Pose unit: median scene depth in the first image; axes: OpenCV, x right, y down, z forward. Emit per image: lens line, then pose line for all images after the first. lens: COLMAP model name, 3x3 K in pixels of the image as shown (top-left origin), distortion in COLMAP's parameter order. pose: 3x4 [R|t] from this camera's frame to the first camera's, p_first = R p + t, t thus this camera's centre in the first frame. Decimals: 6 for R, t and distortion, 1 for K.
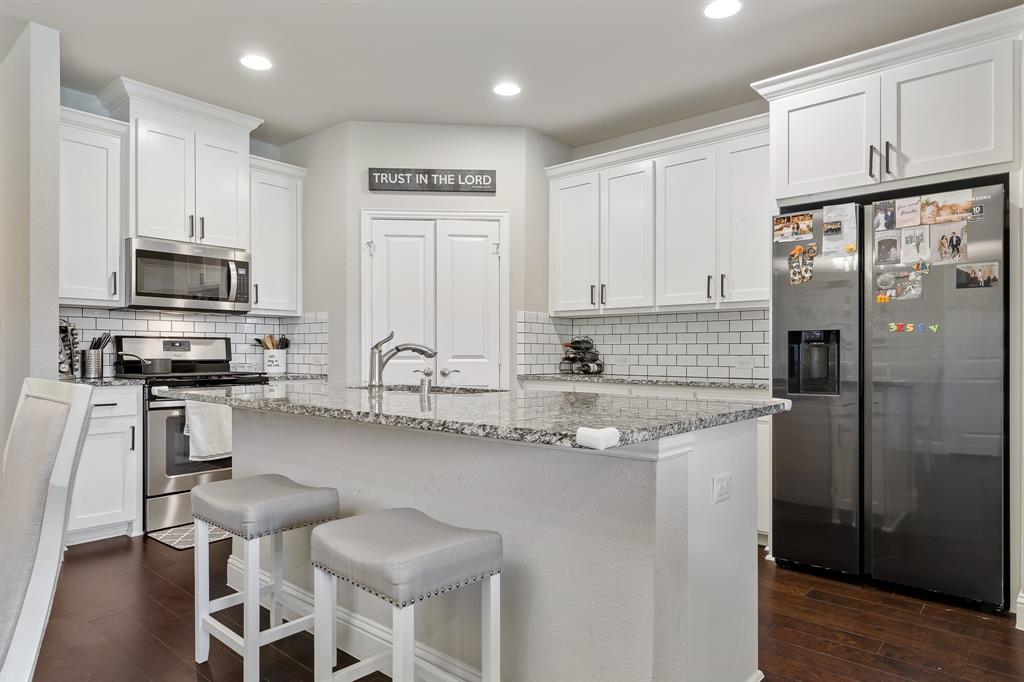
lens RADIAL K [[615.0, 0, 510.4], [0, 615.0, 352.4], [0, 0, 1]] dist [0.003206, 0.001492]
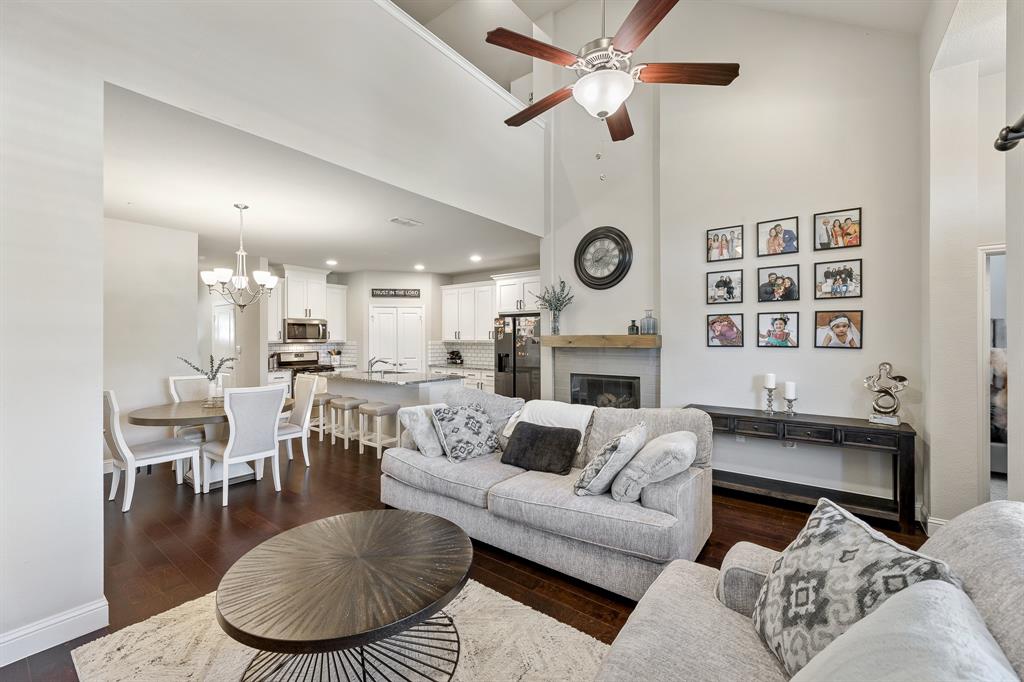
lens RADIAL K [[414.6, 0, 512.8], [0, 414.6, 334.6], [0, 0, 1]] dist [-0.002566, -0.000138]
pose [[0.997500, -0.003729, 0.070568, 0.264105], [0.004253, 0.999964, -0.007281, -0.084678], [-0.070539, 0.007563, 0.997480, -0.875836]]
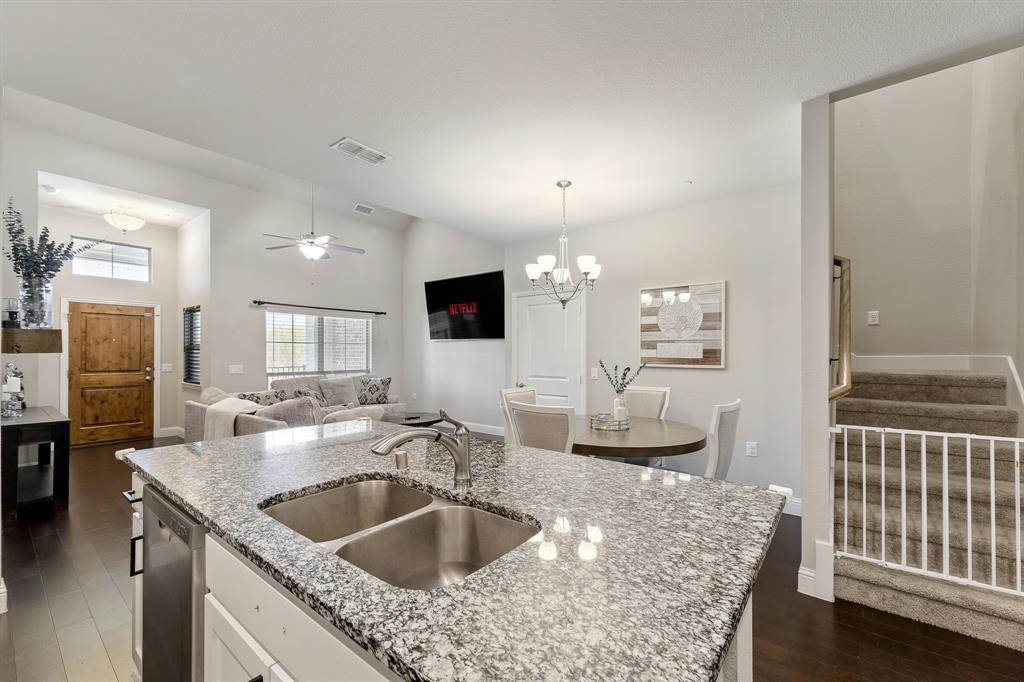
lens RADIAL K [[413.2, 0, 523.2], [0, 413.2, 351.6], [0, 0, 1]] dist [-0.000715, -0.000083]
pose [[-0.998121, -0.002414, -0.061222, -0.159623], [-0.001887, 0.999961, -0.008651, -0.056697], [0.061241, -0.008519, -0.998087, 0.893783]]
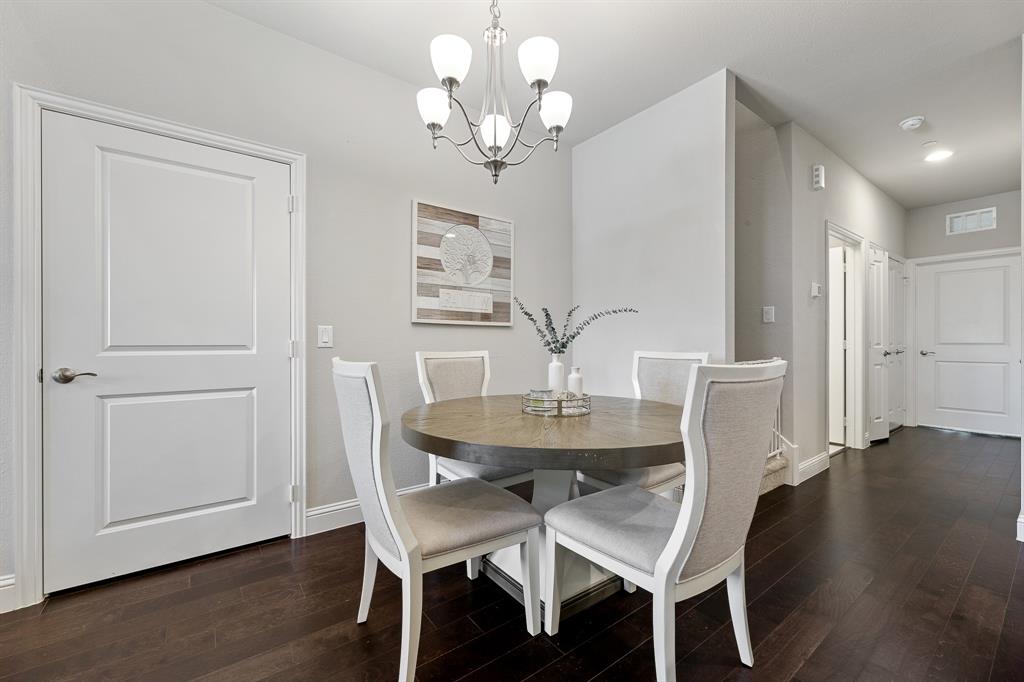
lens RADIAL K [[417.1, 0, 512.0], [0, 417.1, 341.0], [0, 0, 1]] dist [0.000918, 0.000157]
pose [[-0.204120, -0.004317, -0.978936, 0.085104], [0.002731, 0.999984, -0.004980, 0.000316], [0.978942, -0.003690, -0.204105, 0.197653]]
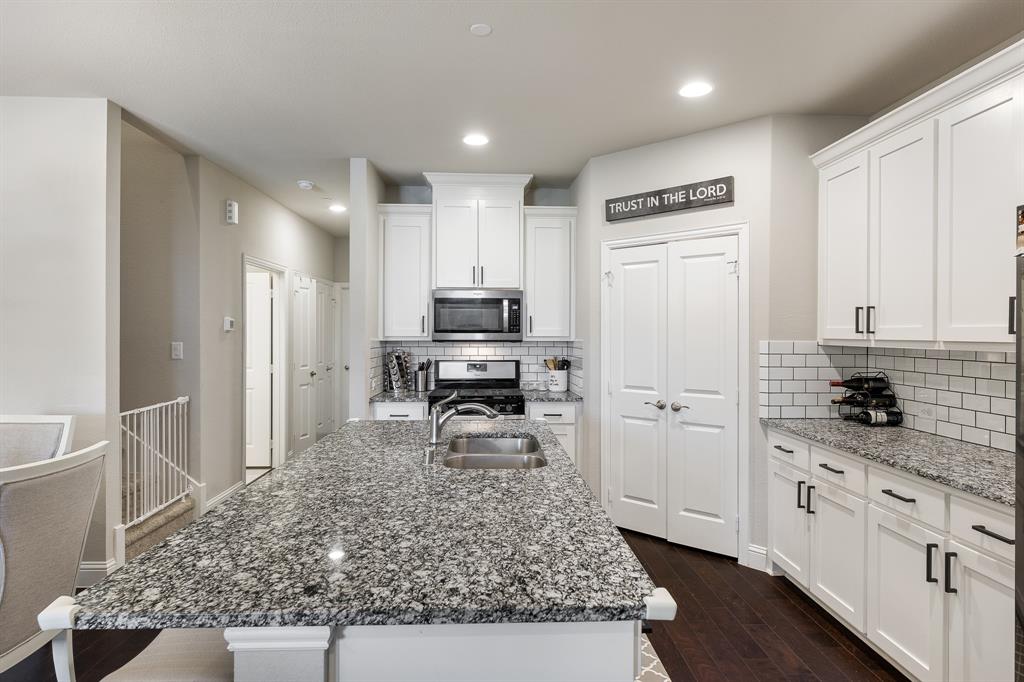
lens RADIAL K [[560.0, 0, 510.7], [0, 560.0, 334.4], [0, 0, 1]] dist [0.001802, -0.000672]
pose [[0.691180, 0.000755, -0.722682, 0.339890], [-0.000022, 0.999999, 0.001024, -0.079916], [0.722682, -0.000692, 0.691180, 0.249202]]
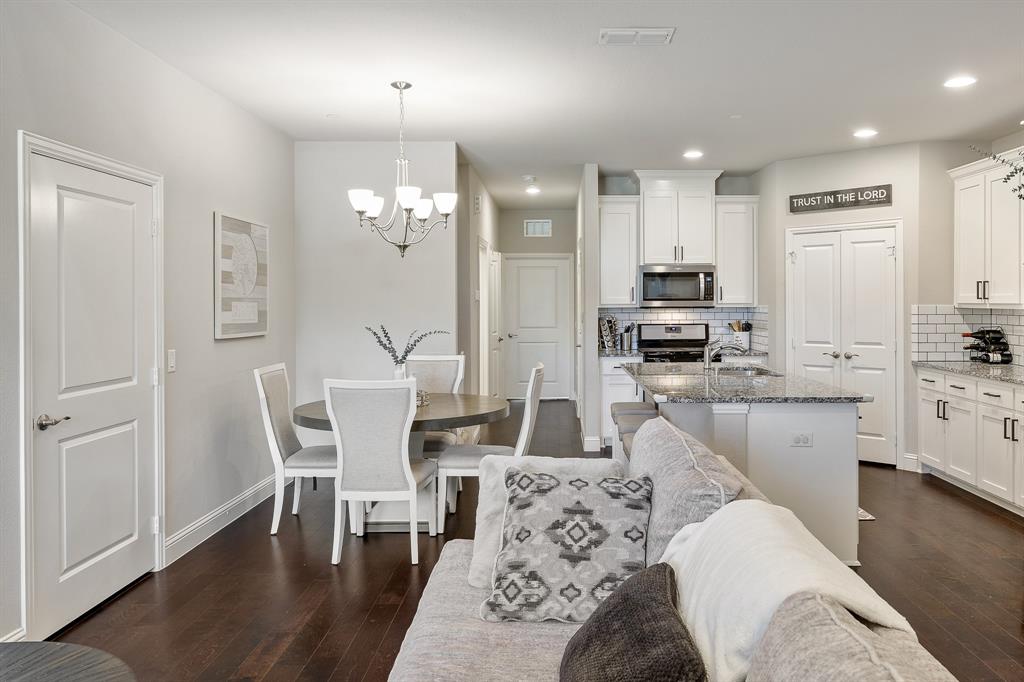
lens RADIAL K [[747.3, 0, 558.7], [0, 747.3, 305.9], [0, 0, 1]] dist [-0.001707, -0.003326]
pose [[0.662261, -0.000467, -0.749273, 0.644107], [0.007274, 0.999957, 0.005805, -0.081889], [0.749238, -0.009295, 0.662236, -0.423575]]
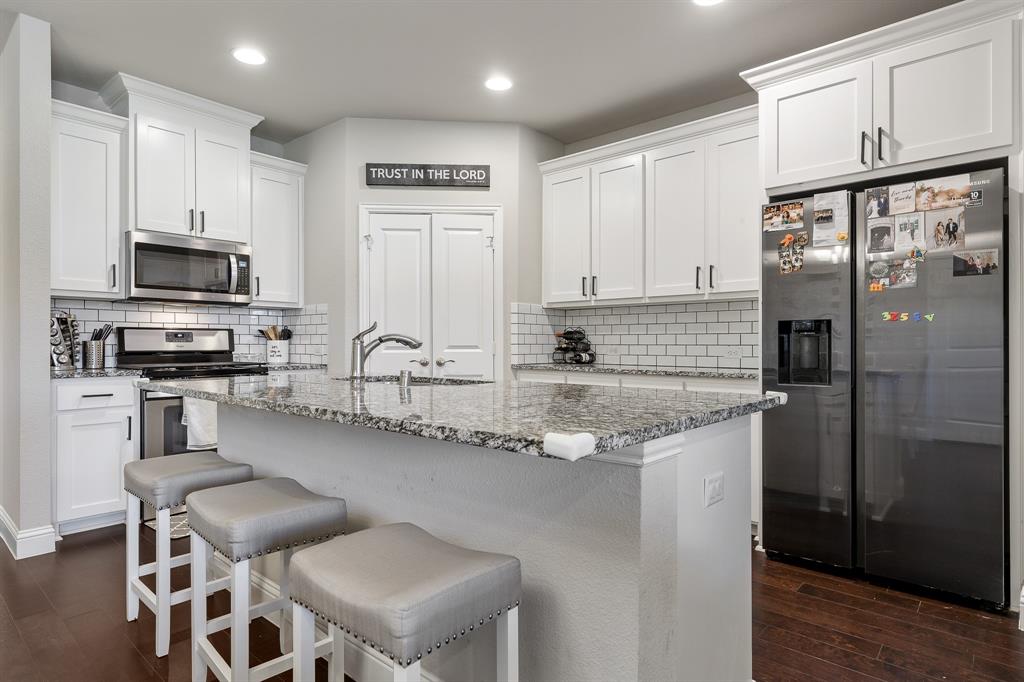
lens RADIAL K [[559.8, 0, 512.6], [0, 559.8, 343.3], [0, 0, 1]] dist [0.002174, -0.000235]
pose [[0.999984, -0.001876, -0.005328, 0.019574], [0.001885, 0.999997, 0.001746, -0.000553], [0.005325, -0.001756, 0.999984, 0.066872]]
